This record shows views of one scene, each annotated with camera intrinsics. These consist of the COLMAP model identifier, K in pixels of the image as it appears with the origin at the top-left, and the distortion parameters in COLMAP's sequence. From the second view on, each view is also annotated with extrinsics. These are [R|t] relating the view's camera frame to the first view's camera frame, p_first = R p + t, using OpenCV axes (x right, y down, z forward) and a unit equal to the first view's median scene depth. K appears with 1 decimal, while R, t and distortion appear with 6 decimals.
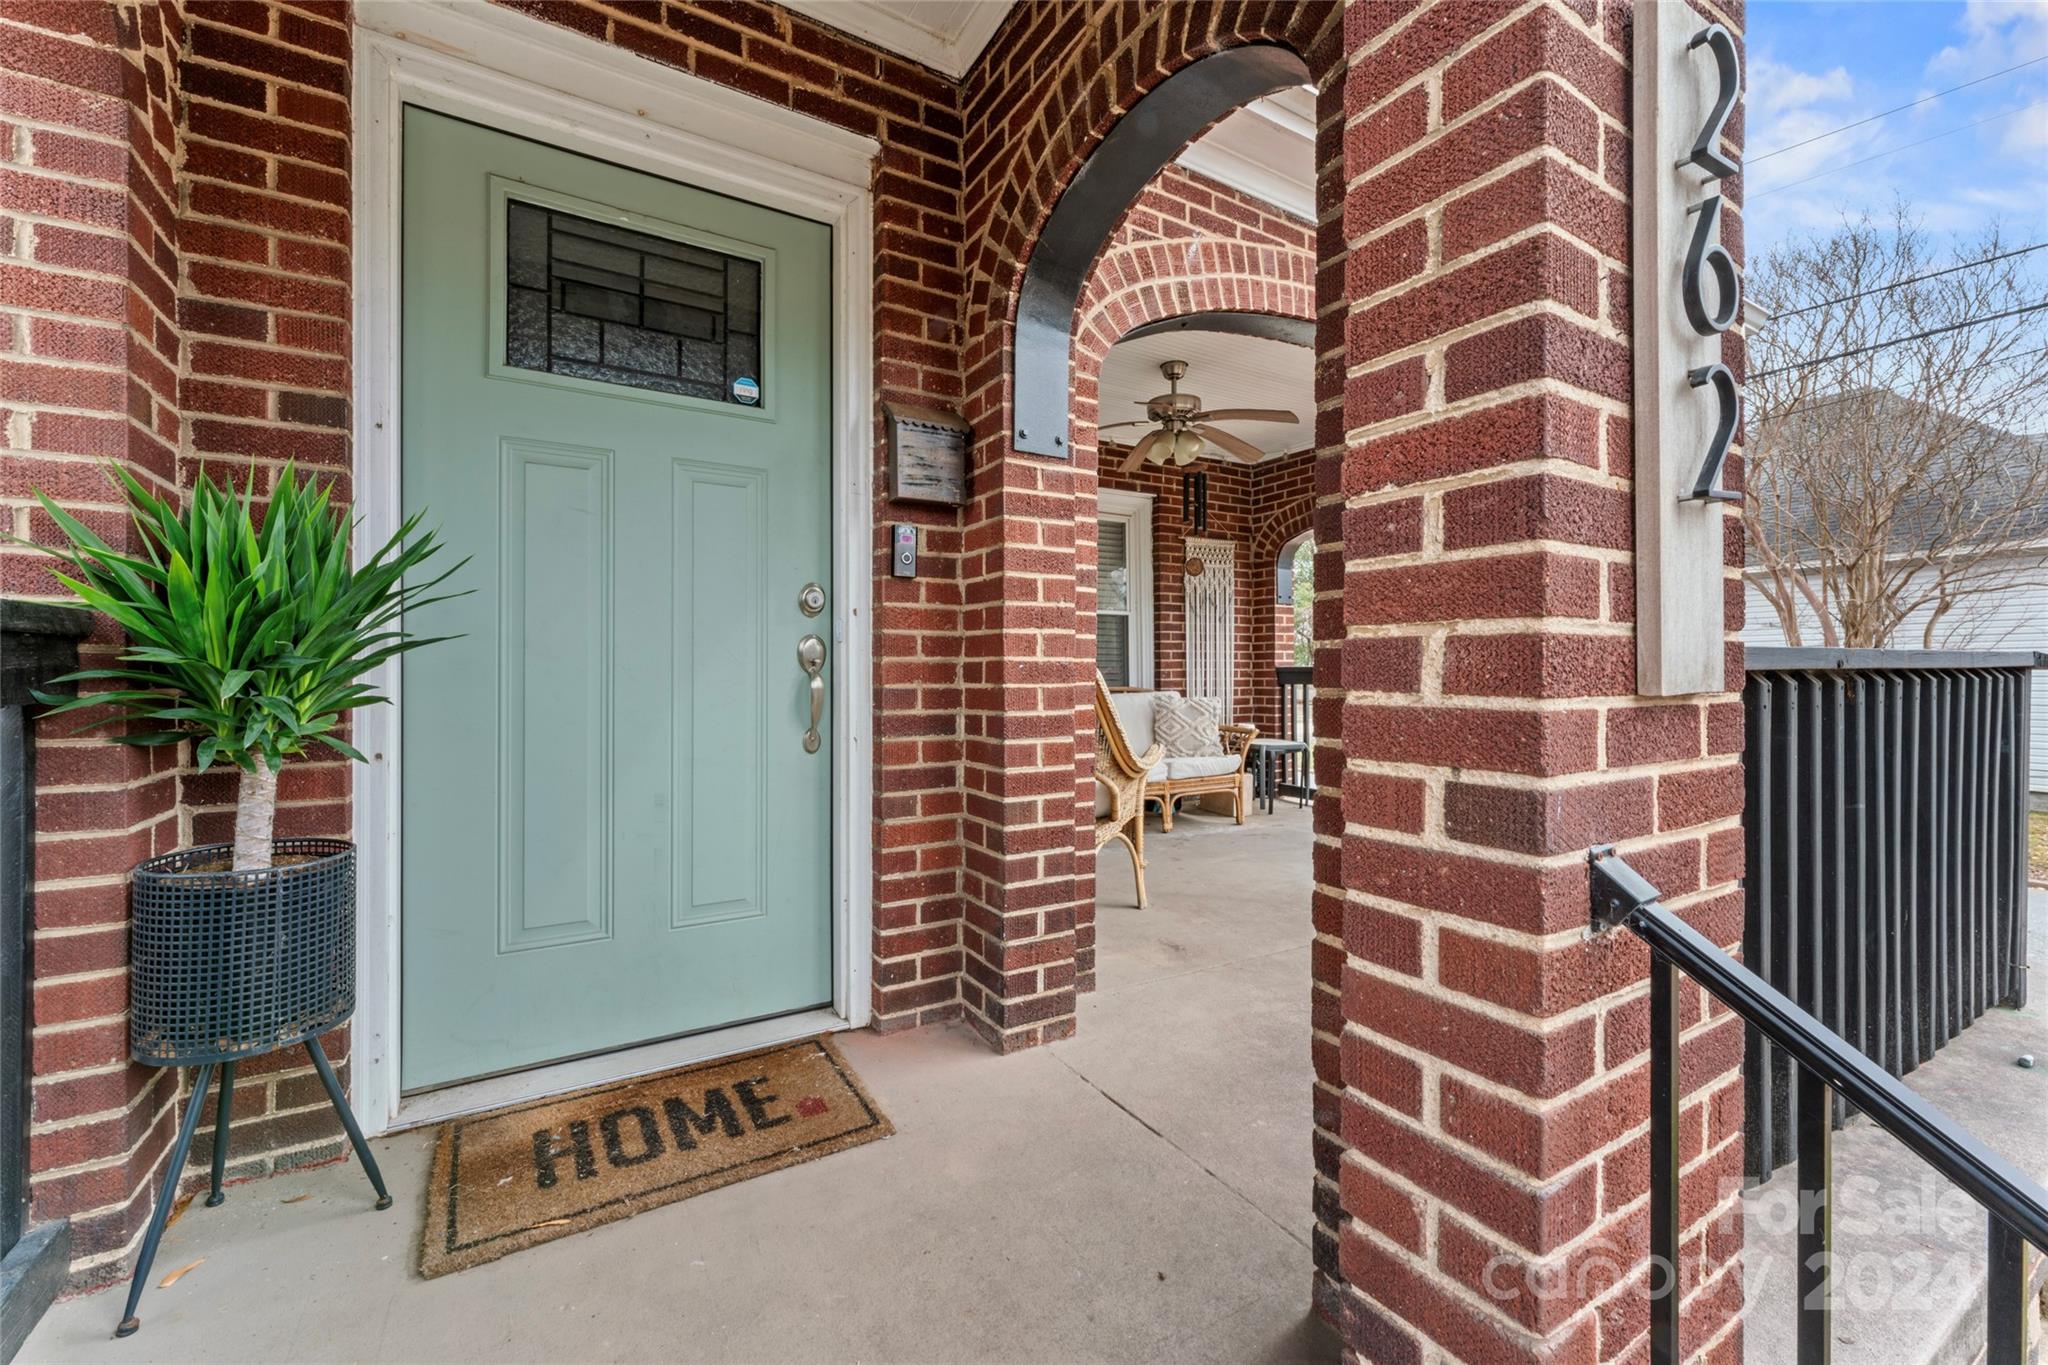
lens RADIAL K [[835.9, 0, 1022.5], [0, 835.9, 671.6], [0, 0, 1]] dist [0.000633, -0.000008]
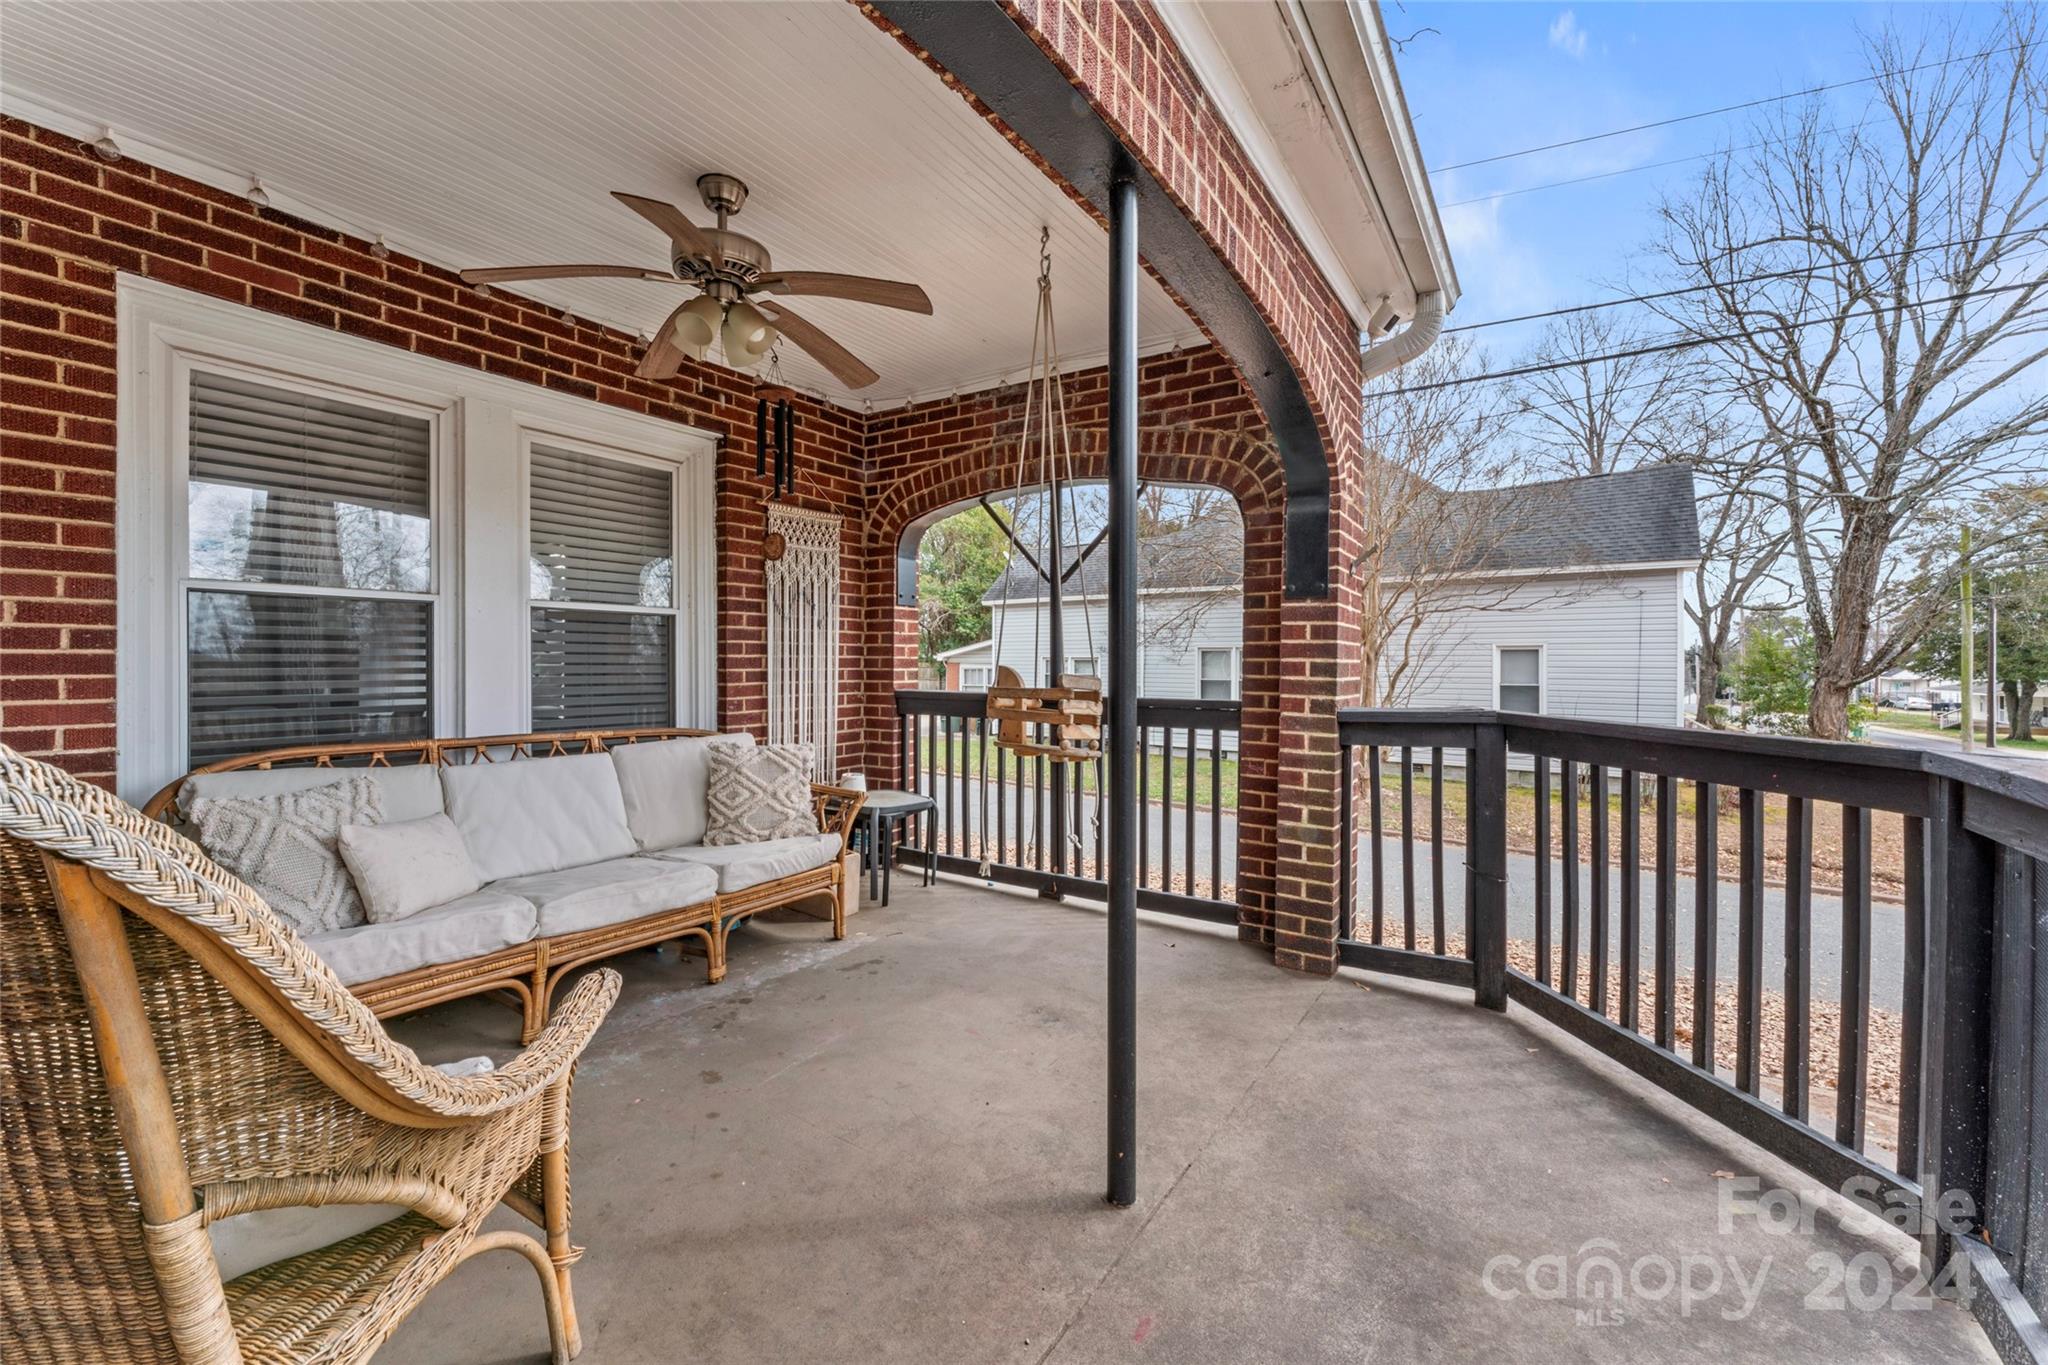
lens RADIAL K [[835.9, 0, 1022.5], [0, 835.9, 671.6], [0, 0, 1]] dist [0.000633, -0.000008]
pose [[0.903143, 0.003390, 0.429326, 0.087927], [-0.010258, 0.999854, 0.013684, -0.033754], [-0.429216, -0.016762, 0.903046, 0.284462]]
